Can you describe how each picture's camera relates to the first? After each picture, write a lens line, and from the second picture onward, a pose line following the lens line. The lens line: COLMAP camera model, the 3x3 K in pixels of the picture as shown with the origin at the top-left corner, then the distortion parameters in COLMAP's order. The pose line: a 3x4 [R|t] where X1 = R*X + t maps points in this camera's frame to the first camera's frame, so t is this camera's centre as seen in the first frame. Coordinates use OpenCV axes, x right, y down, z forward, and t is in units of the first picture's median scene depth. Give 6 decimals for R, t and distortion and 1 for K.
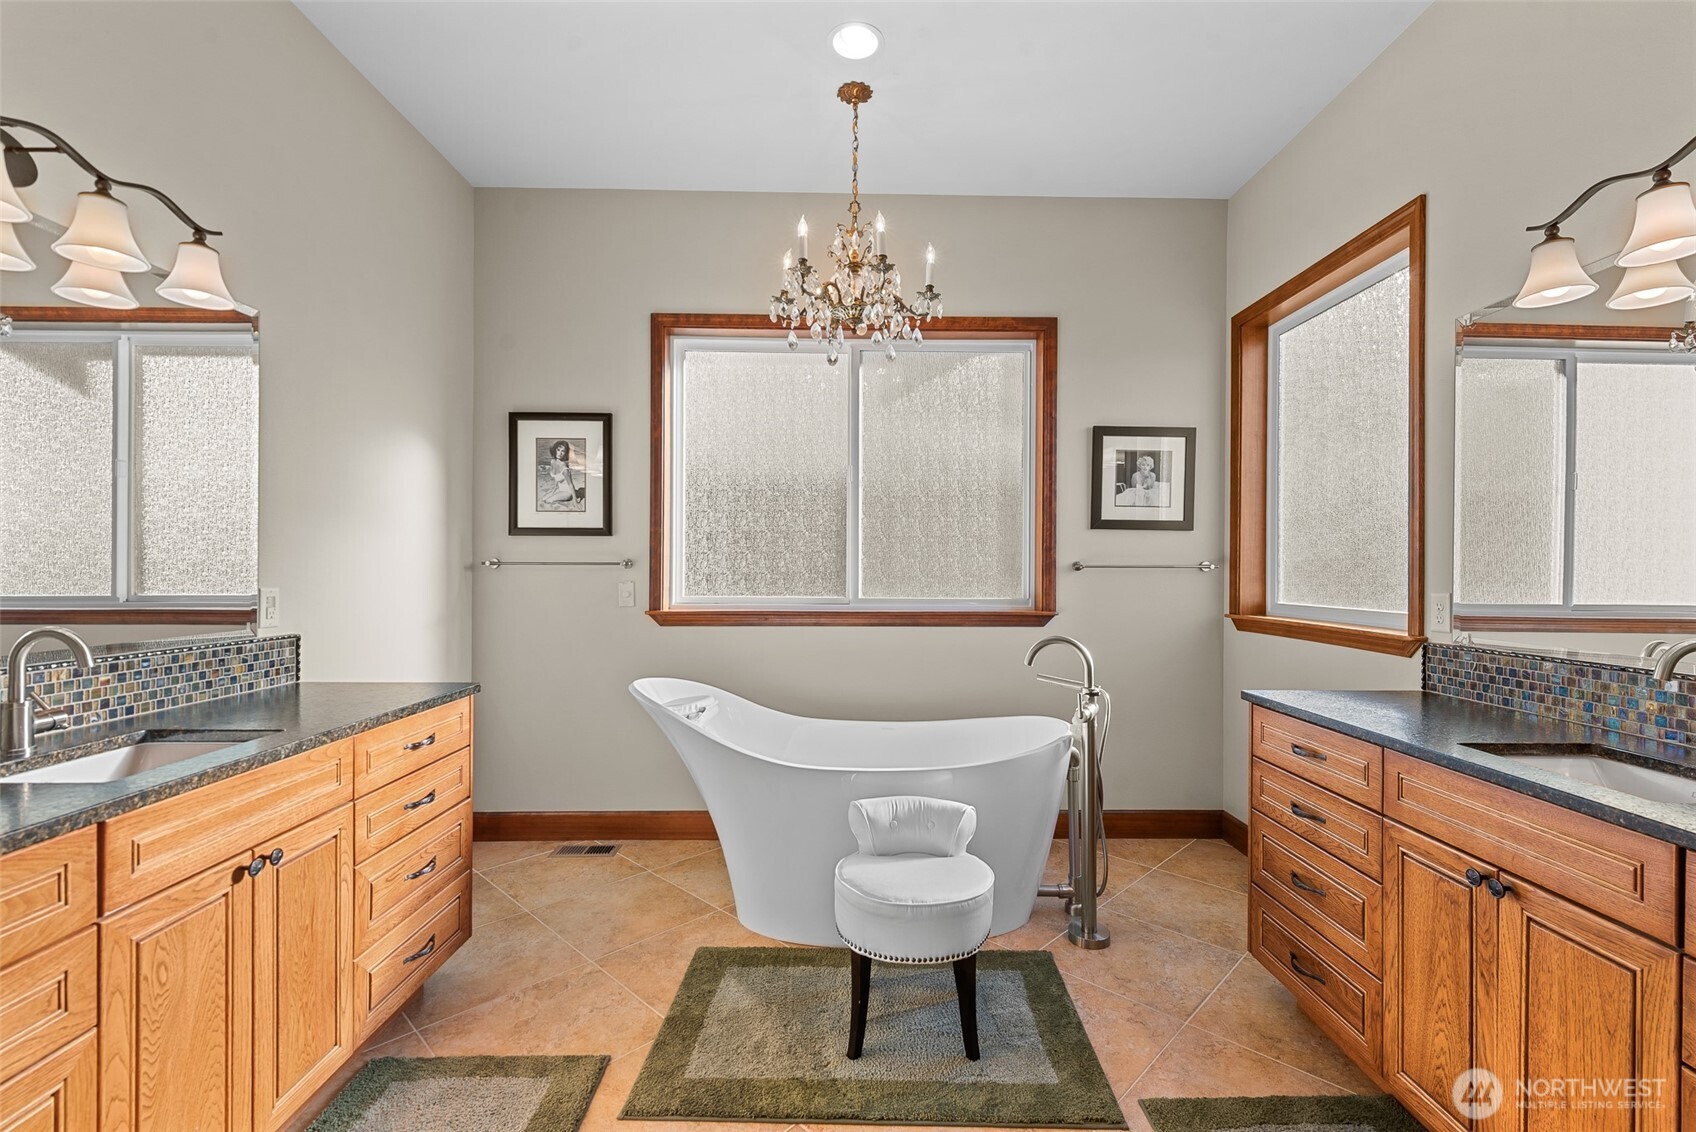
lens RADIAL K [[749.8, 0, 855.0], [0, 749.8, 567.6], [0, 0, 1]] dist [0.002918, -0.000224]
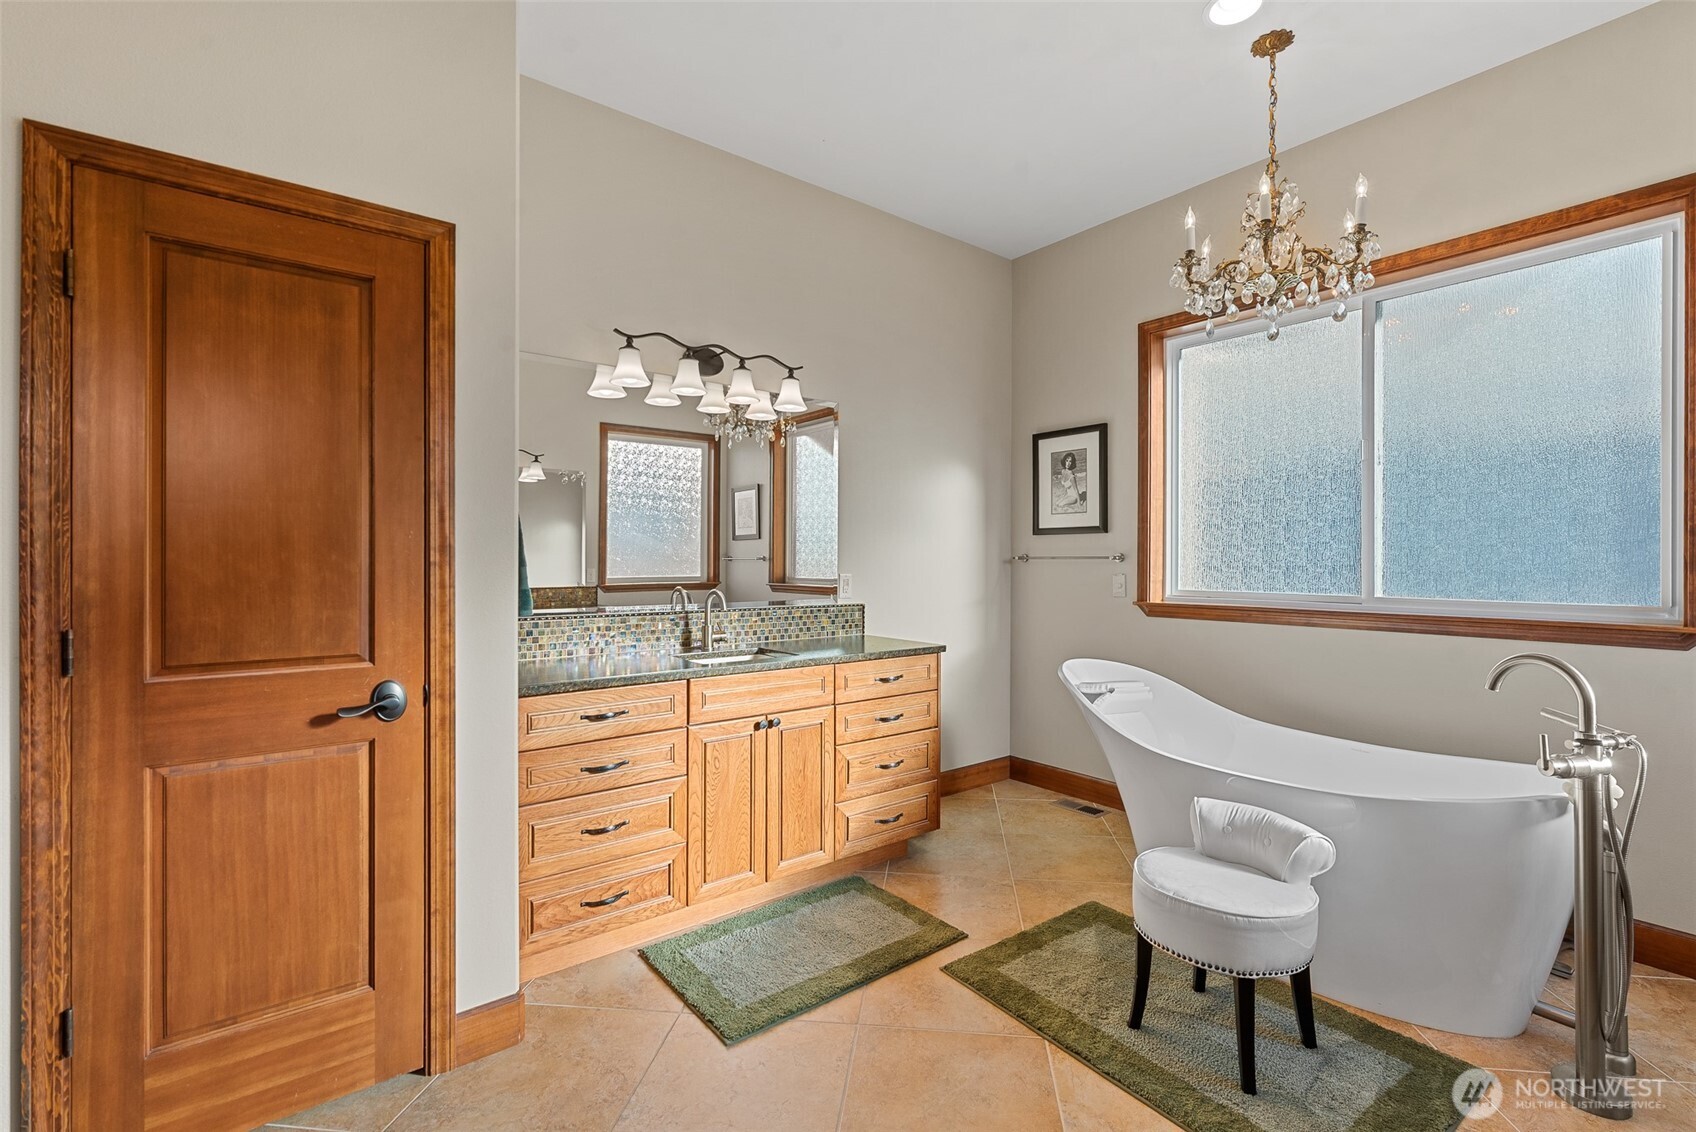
lens RADIAL K [[749.8, 0, 861.8], [0, 749.8, 561.7], [0, 0, 1]] dist [0.002918, -0.000224]
pose [[0.607307, -0.001973, -0.794465, 0.533117], [-0.000404, 0.999996, -0.002792, 0.005983], [0.794467, 0.002017, 0.607304, 0.055652]]
